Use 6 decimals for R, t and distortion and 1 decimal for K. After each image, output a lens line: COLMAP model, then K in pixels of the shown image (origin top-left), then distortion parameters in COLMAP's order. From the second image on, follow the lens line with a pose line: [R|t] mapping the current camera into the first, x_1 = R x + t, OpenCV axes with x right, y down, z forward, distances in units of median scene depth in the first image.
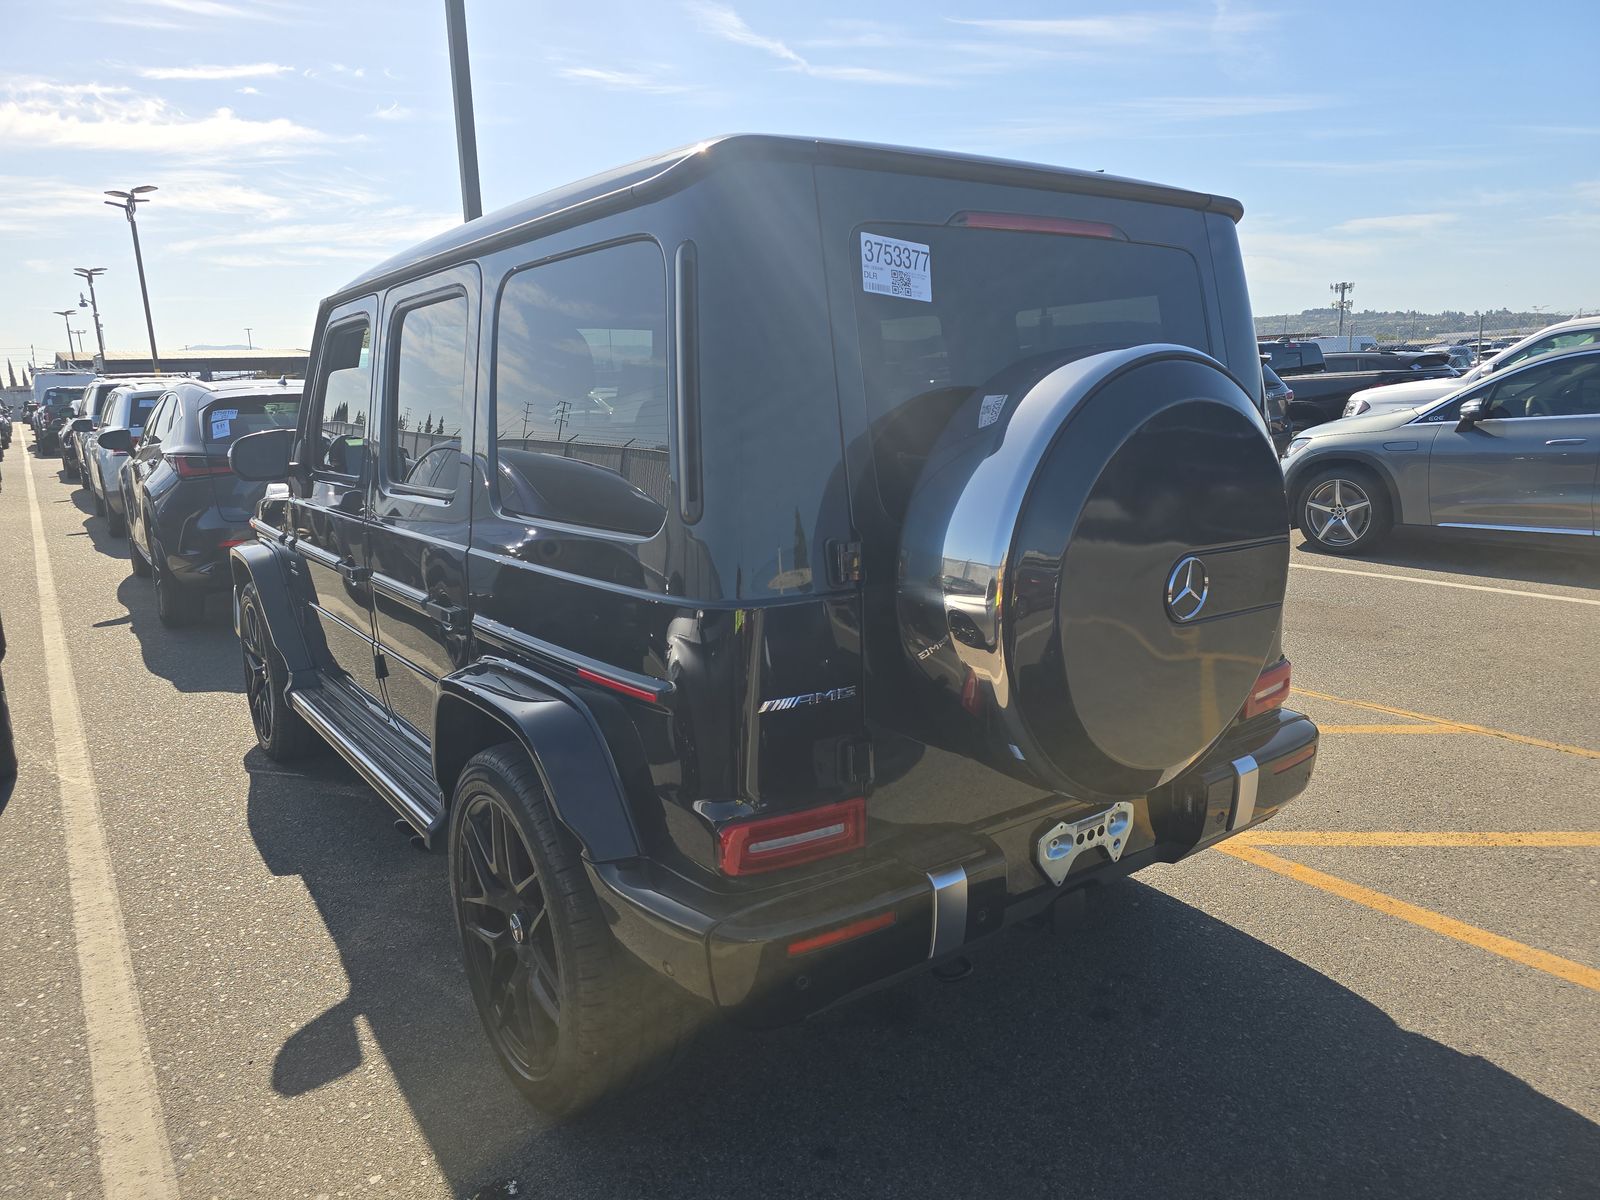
lens RADIAL K [[1082.5, 0, 804.8], [0, 1082.5, 604.0], [0, 0, 1]] dist [0.021790, -0.007851]
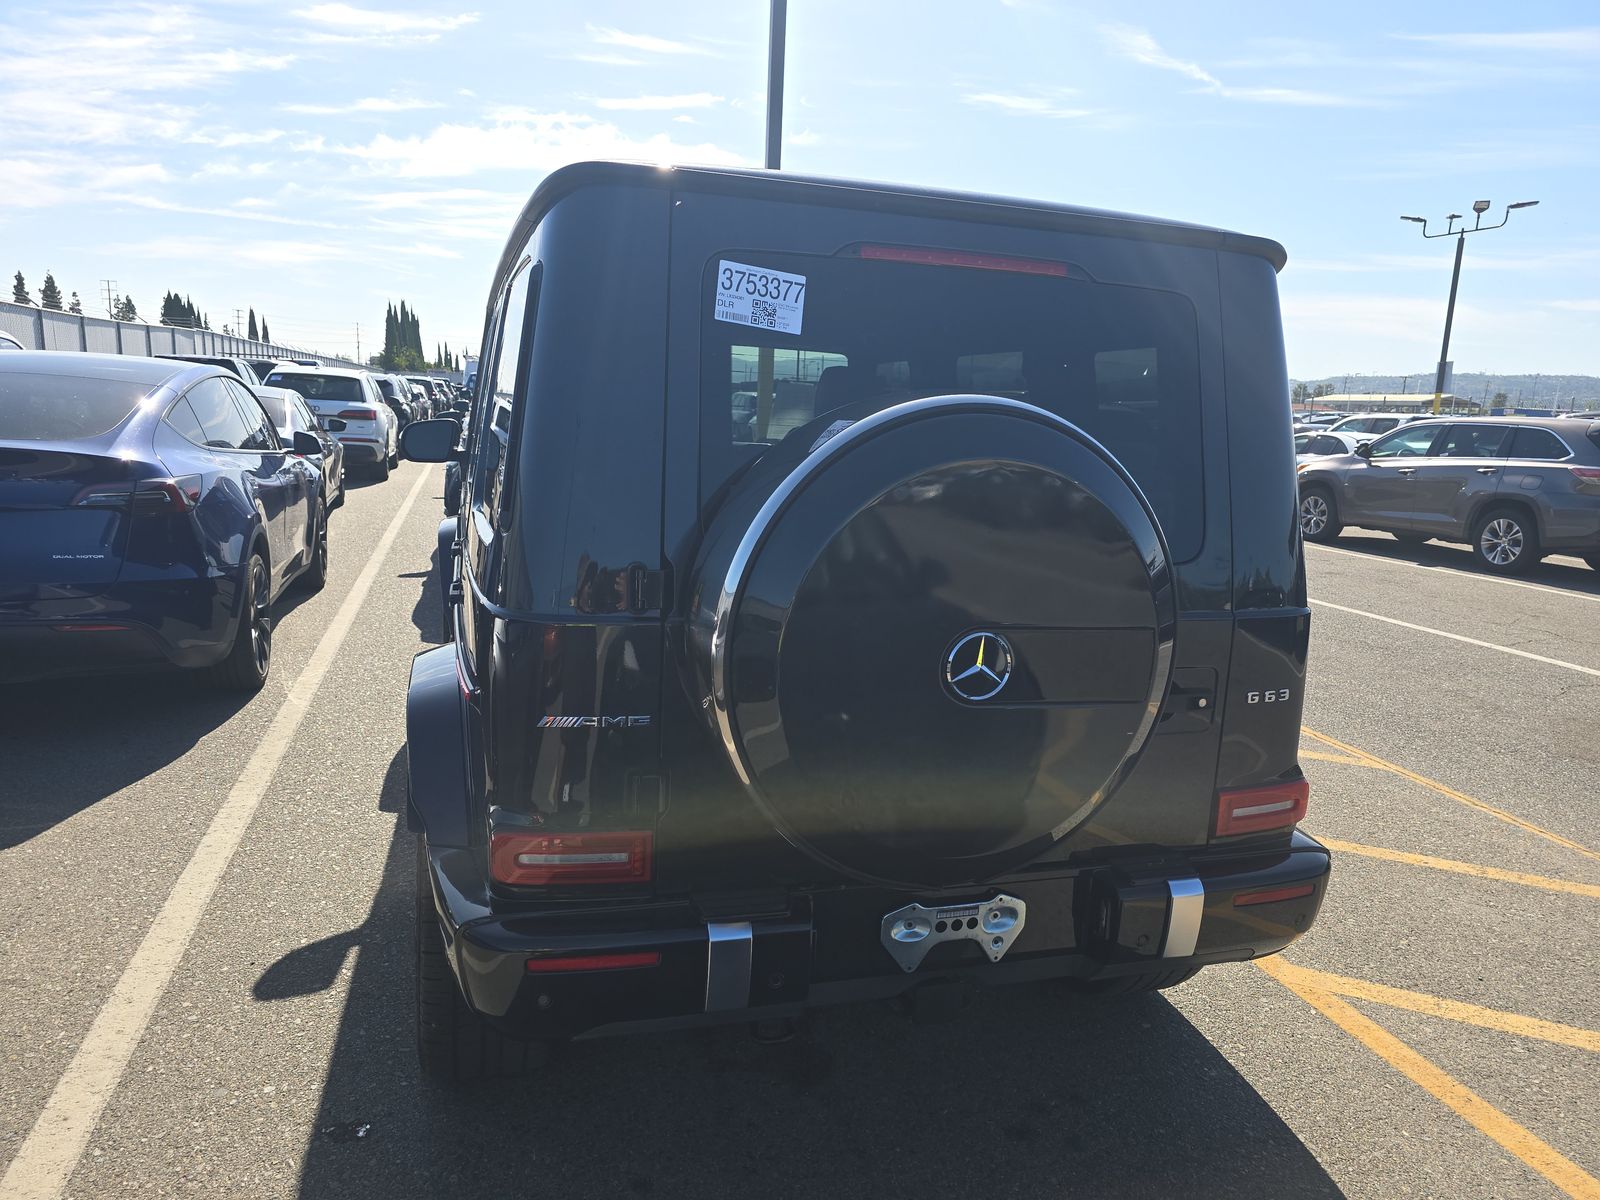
lens RADIAL K [[1089.3, 0, 800.0], [0, 1089.3, 600.0], [0, 0, 1]] dist [0.017311, -0.008317]
pose [[0.944164, 0.130230, -0.302646, 0.329555], [-0.137315, 0.990525, -0.002154, -0.032112], [0.299498, 0.043591, 0.953100, 0.065540]]
